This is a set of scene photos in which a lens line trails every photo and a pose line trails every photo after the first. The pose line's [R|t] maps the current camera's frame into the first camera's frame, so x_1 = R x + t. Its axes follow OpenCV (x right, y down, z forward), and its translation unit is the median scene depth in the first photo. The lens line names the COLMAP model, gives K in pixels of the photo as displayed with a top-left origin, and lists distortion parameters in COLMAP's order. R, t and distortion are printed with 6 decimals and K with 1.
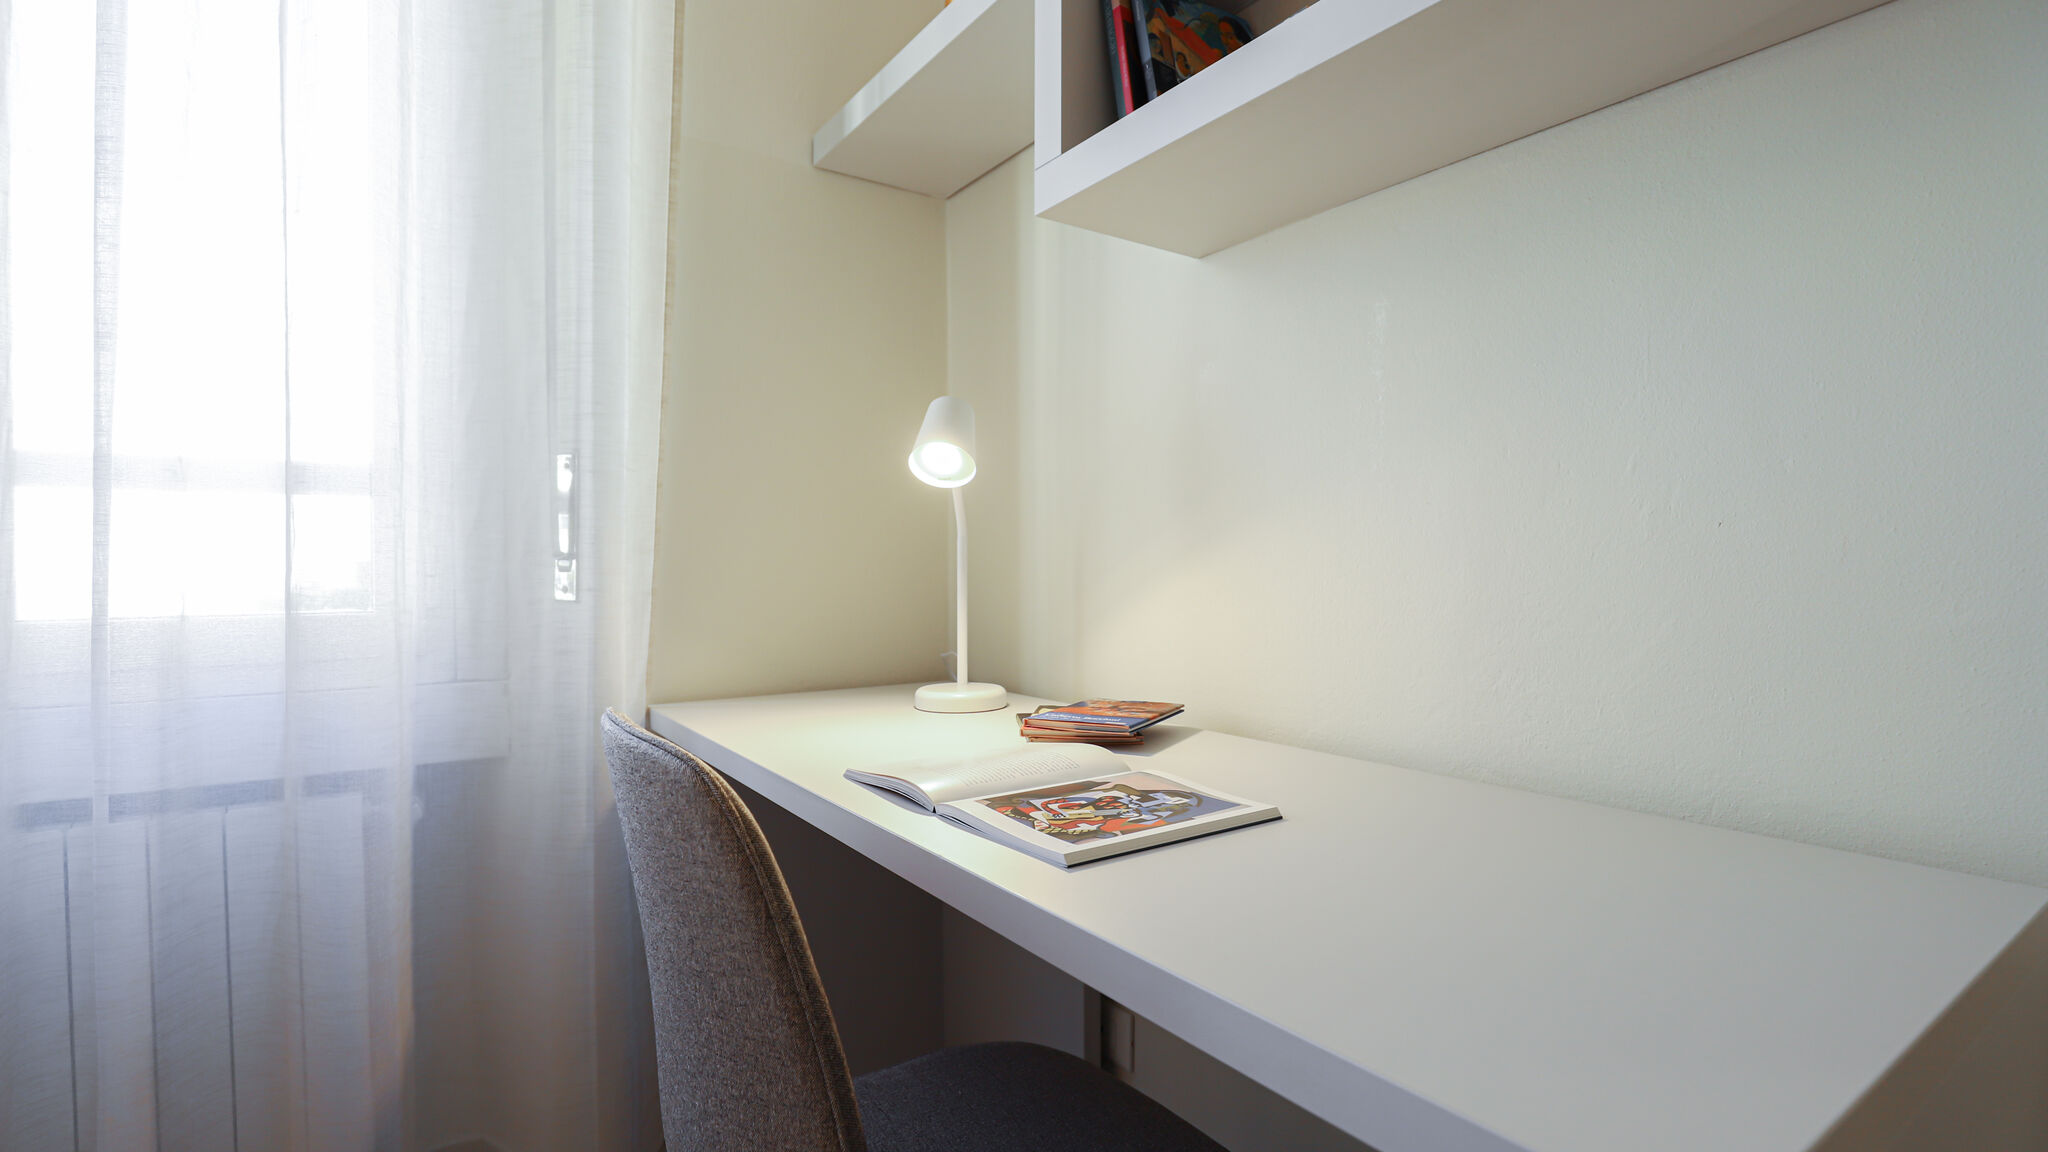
lens RADIAL K [[948.8, 0, 1029.3], [0, 948.8, 567.8], [0, 0, 1]] dist [-0.025572, 0.005587]
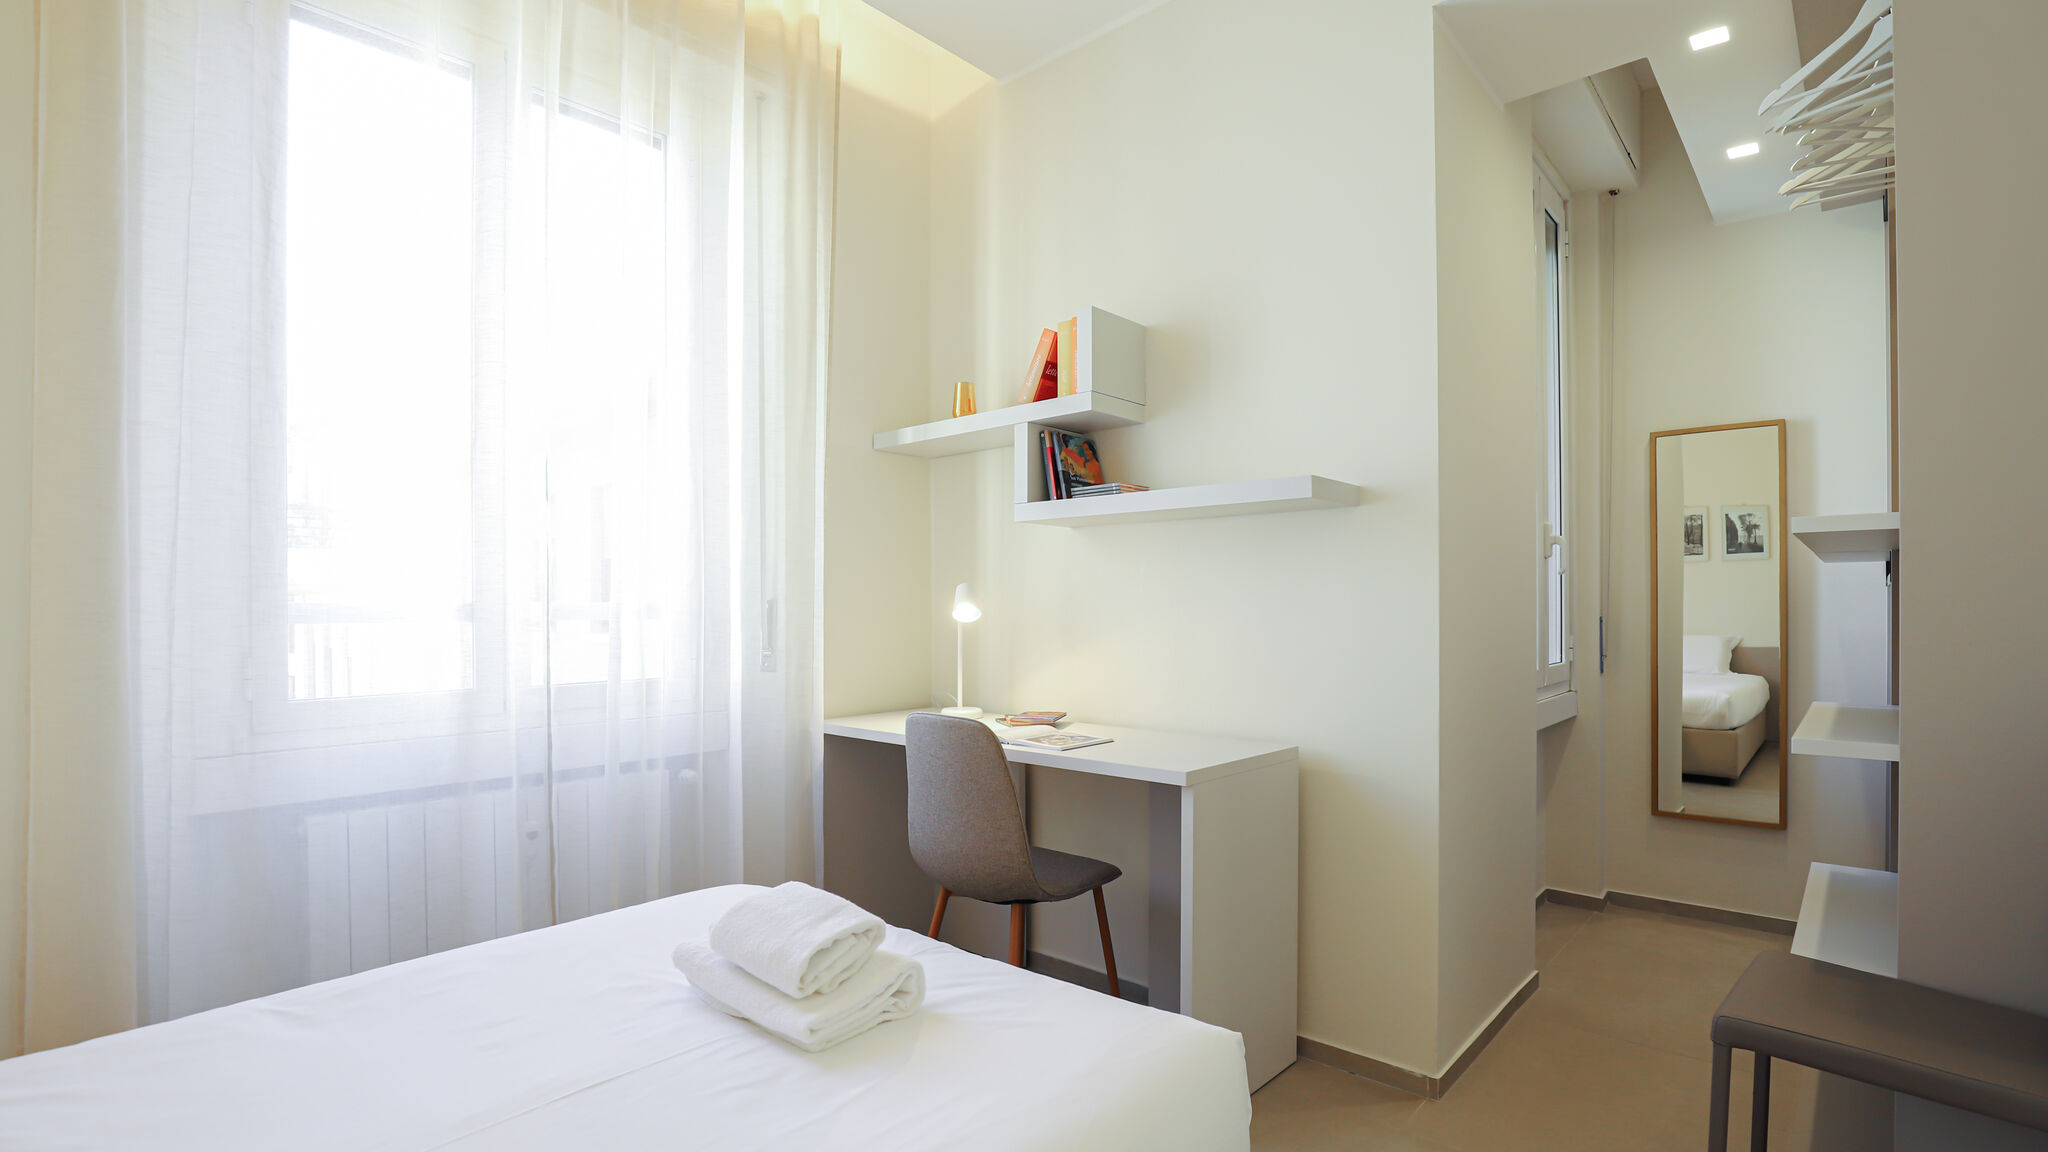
lens RADIAL K [[948.8, 0, 1011.9], [0, 948.8, 592.9], [0, 0, 1]] dist [-0.025572, 0.005587]
pose [[0.973643, 0.005630, 0.228009, -0.528225], [-0.004937, 0.999981, -0.003610, -0.154533], [-0.228025, 0.002389, 0.973652, -1.352414]]
